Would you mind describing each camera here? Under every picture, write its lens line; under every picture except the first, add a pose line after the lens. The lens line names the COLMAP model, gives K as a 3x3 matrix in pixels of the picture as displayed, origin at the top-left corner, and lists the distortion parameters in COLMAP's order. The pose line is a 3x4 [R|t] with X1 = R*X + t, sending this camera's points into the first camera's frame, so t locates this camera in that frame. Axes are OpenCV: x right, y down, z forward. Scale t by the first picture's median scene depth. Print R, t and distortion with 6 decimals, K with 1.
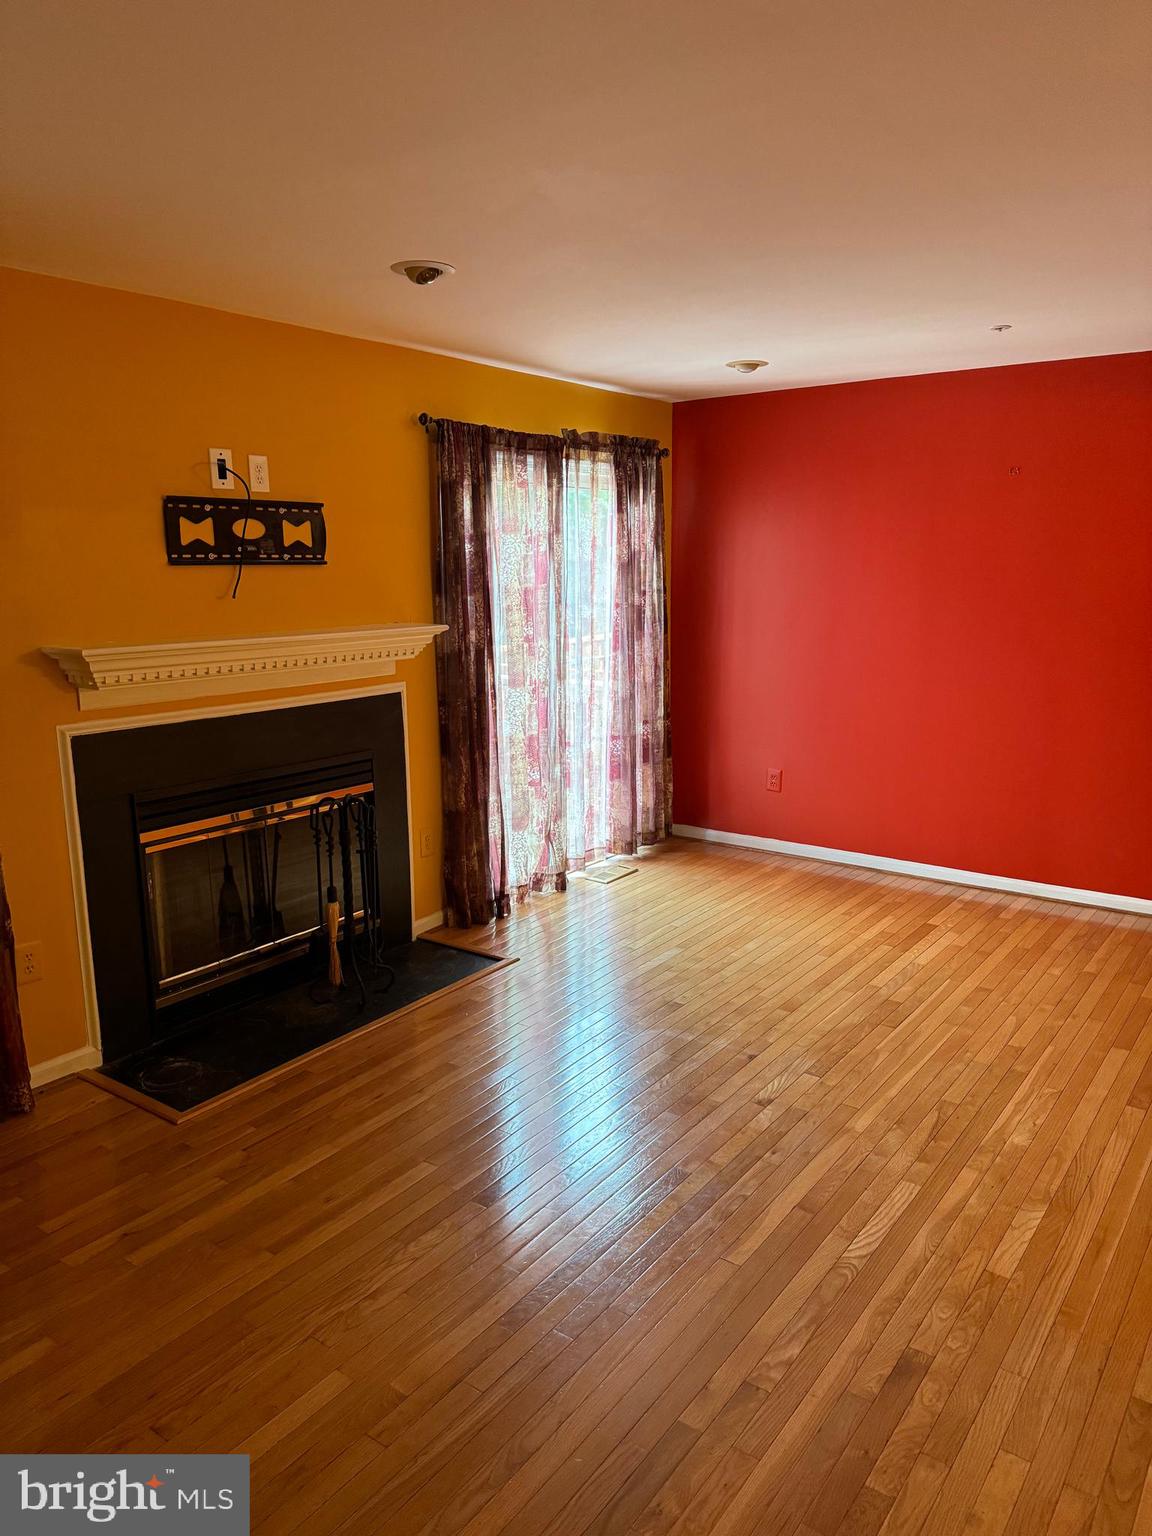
lens RADIAL K [[1080.7, 0, 602.2], [0, 1080.7, 773.5], [0, 0, 1]] dist [0.076669, -0.072179]
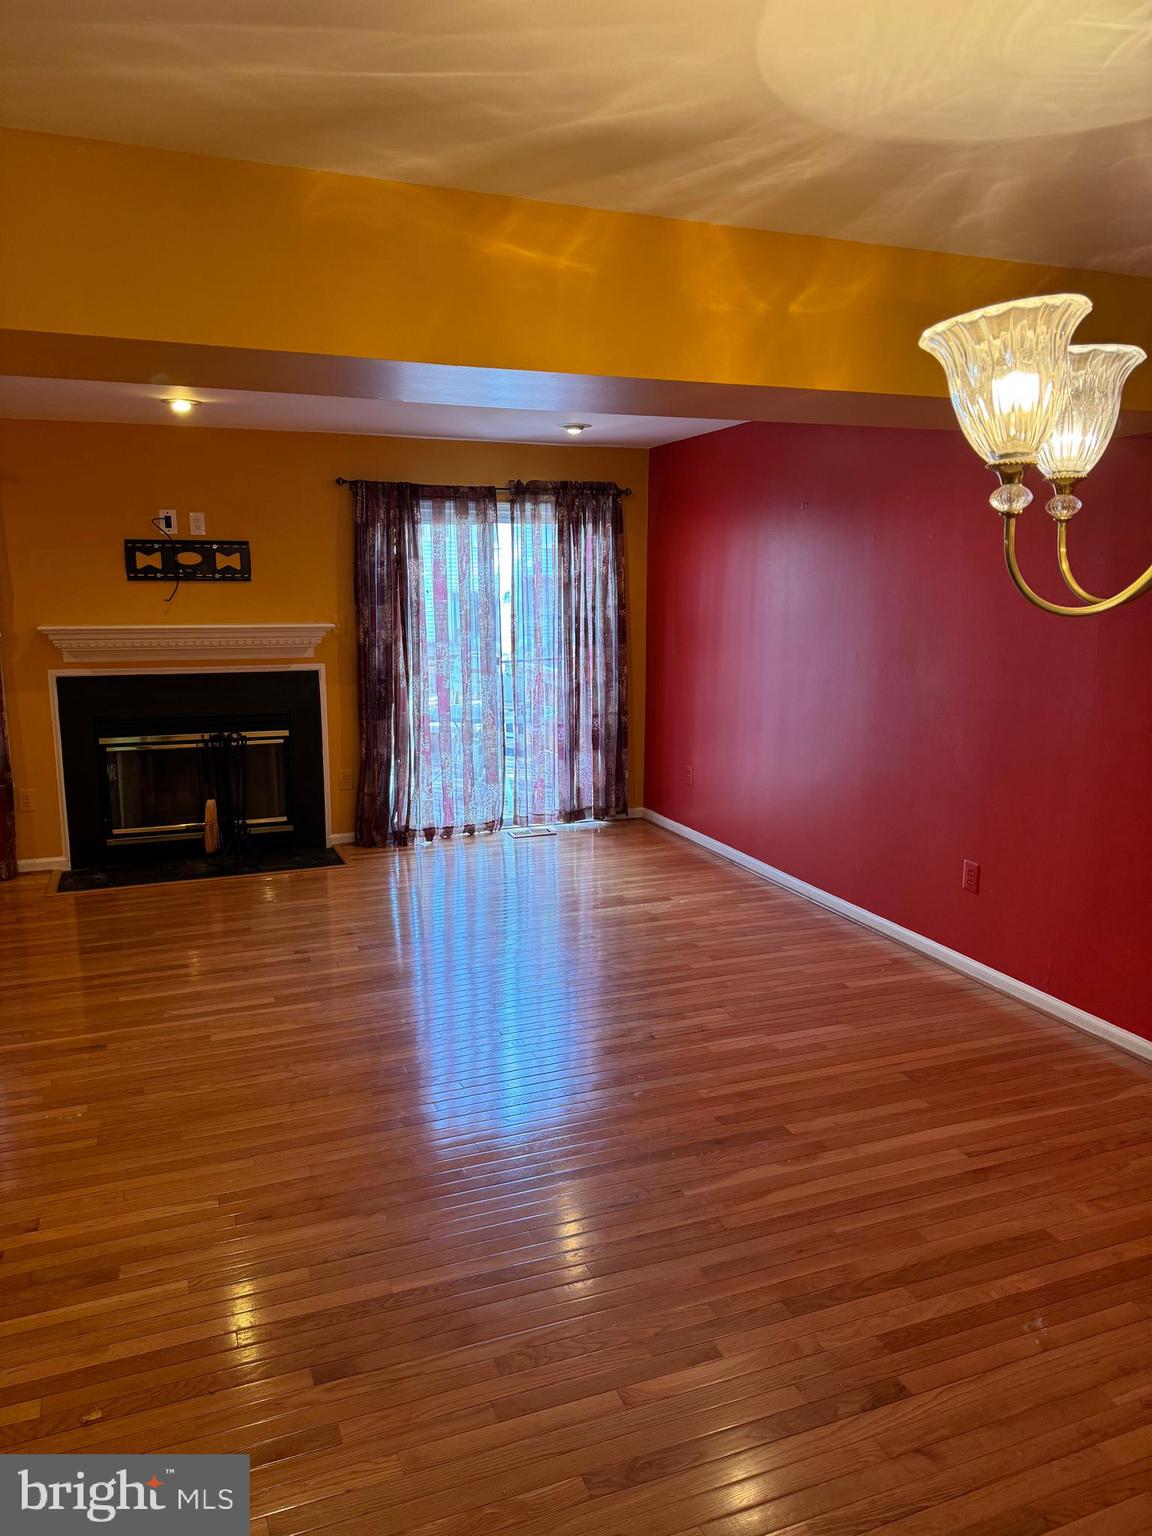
lens RADIAL K [[1080.7, 0, 580.6], [0, 1080.7, 767.7], [0, 0, 1]] dist [0.076669, -0.072179]
pose [[0.840736, 0.096261, -0.532819, 0.984365], [-0.110250, 0.993888, 0.005596, 0.006933], [0.530102, 0.054038, 0.846210, -0.027073]]
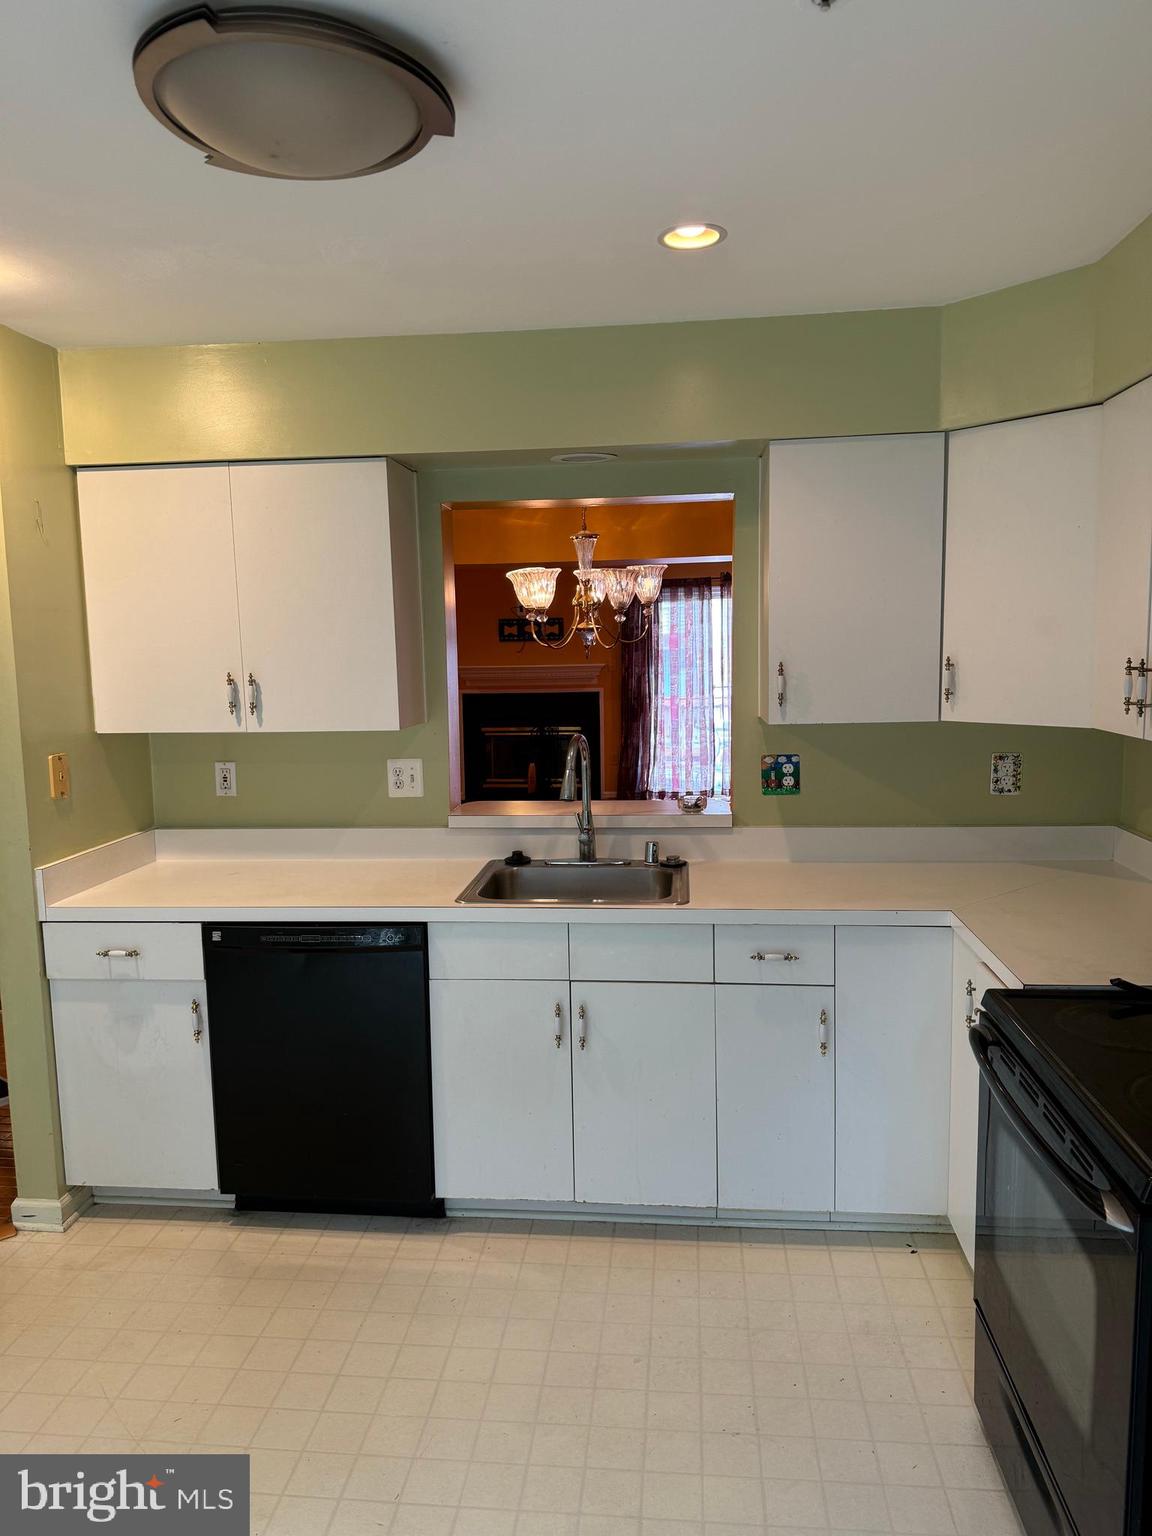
lens RADIAL K [[1080.7, 0, 545.2], [0, 1080.7, 773.7], [0, 0, 1]] dist [0.076669, -0.072179]
pose [[0.472071, 0.100146, -0.875854, 2.093790], [-0.154688, 0.987522, 0.029539, 0.057558], [0.867883, 0.121540, 0.481672, -0.266353]]
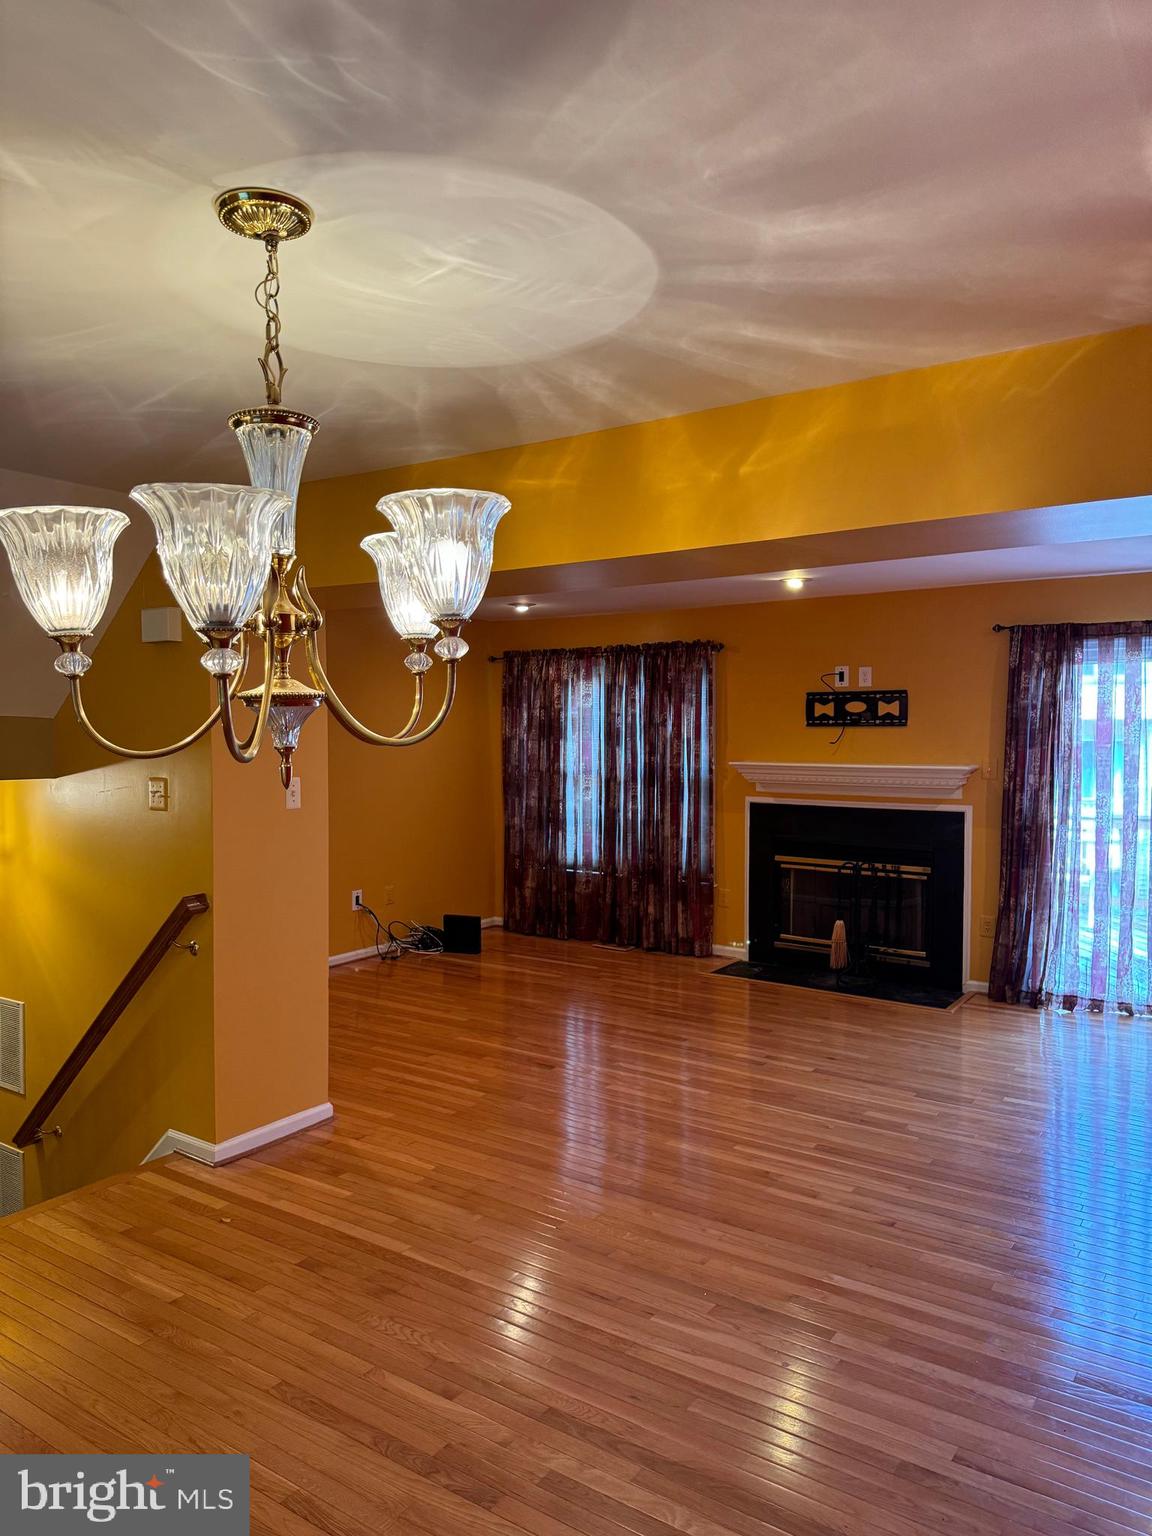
lens RADIAL K [[1080.7, 0, 574.9], [0, 1080.7, 772.5], [0, 0, 1]] dist [0.076669, -0.072179]
pose [[0.021062, 0.046557, -0.998694, 1.398394], [-0.196765, 0.979571, 0.041516, -0.095865], [0.980224, 0.195633, 0.029793, 0.486410]]
